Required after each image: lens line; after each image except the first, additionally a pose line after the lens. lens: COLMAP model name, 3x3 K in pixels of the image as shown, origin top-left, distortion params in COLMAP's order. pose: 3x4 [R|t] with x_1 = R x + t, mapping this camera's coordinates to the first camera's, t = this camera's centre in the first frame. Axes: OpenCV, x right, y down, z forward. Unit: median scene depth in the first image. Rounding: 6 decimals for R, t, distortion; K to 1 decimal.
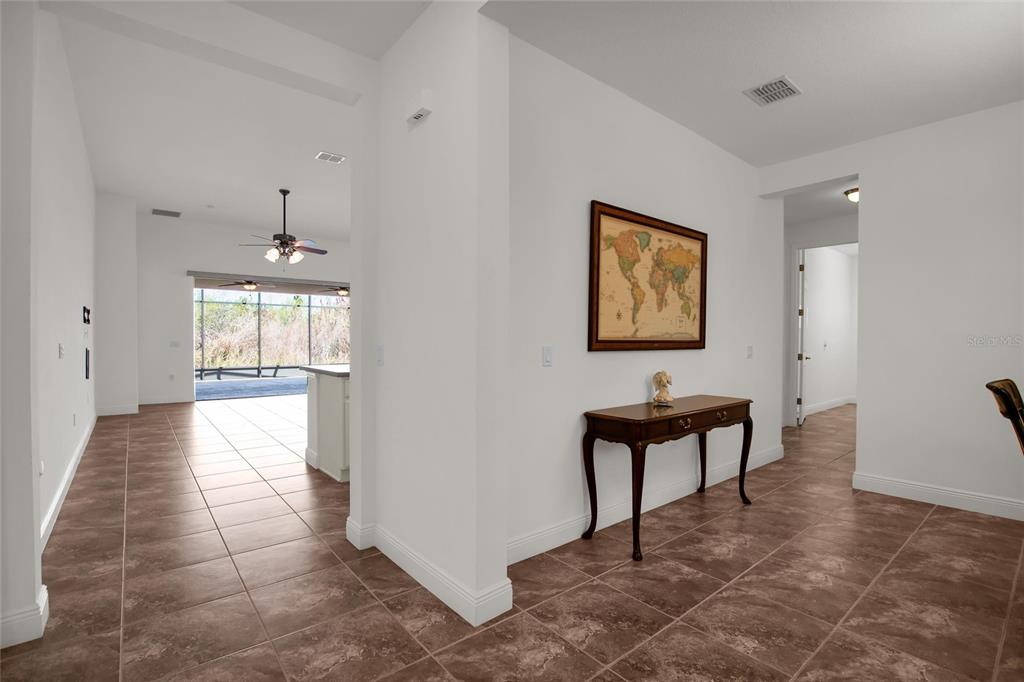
lens RADIAL K [[468.8, 0, 514.2], [0, 468.8, 373.0], [0, 0, 1]] dist [-0.017299, -0.001310]
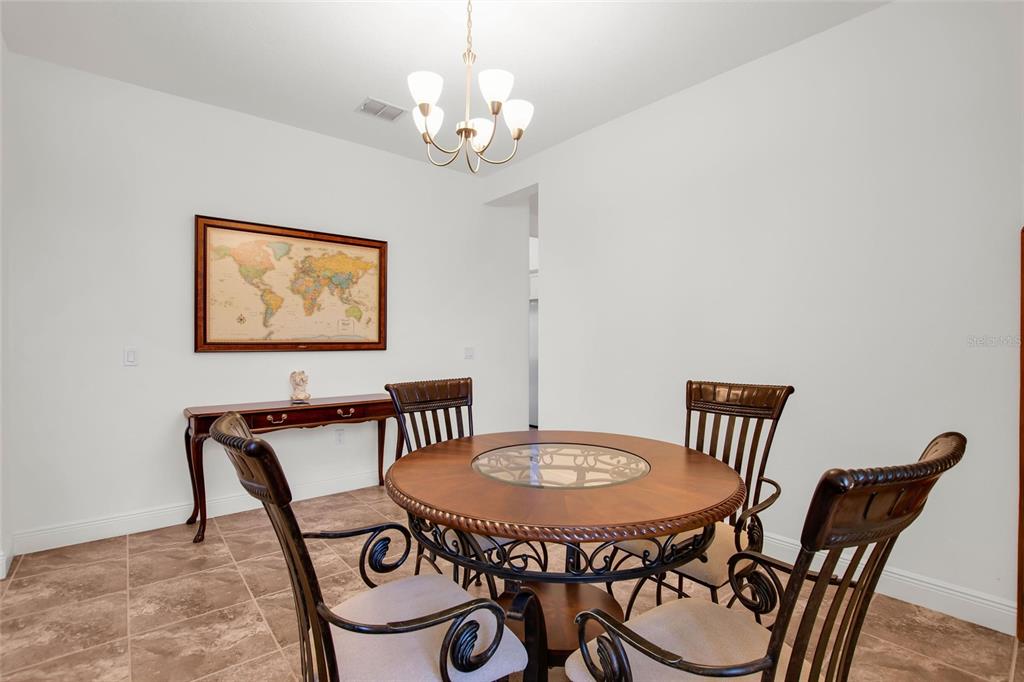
lens RADIAL K [[468.8, 0, 514.2], [0, 468.8, 373.0], [0, 0, 1]] dist [-0.017299, -0.001310]
pose [[0.999980, 0.002995, -0.005643, 0.814248], [-0.002988, 0.999995, 0.001255, -0.001833], [0.005647, -0.001238, 0.999983, -0.073725]]
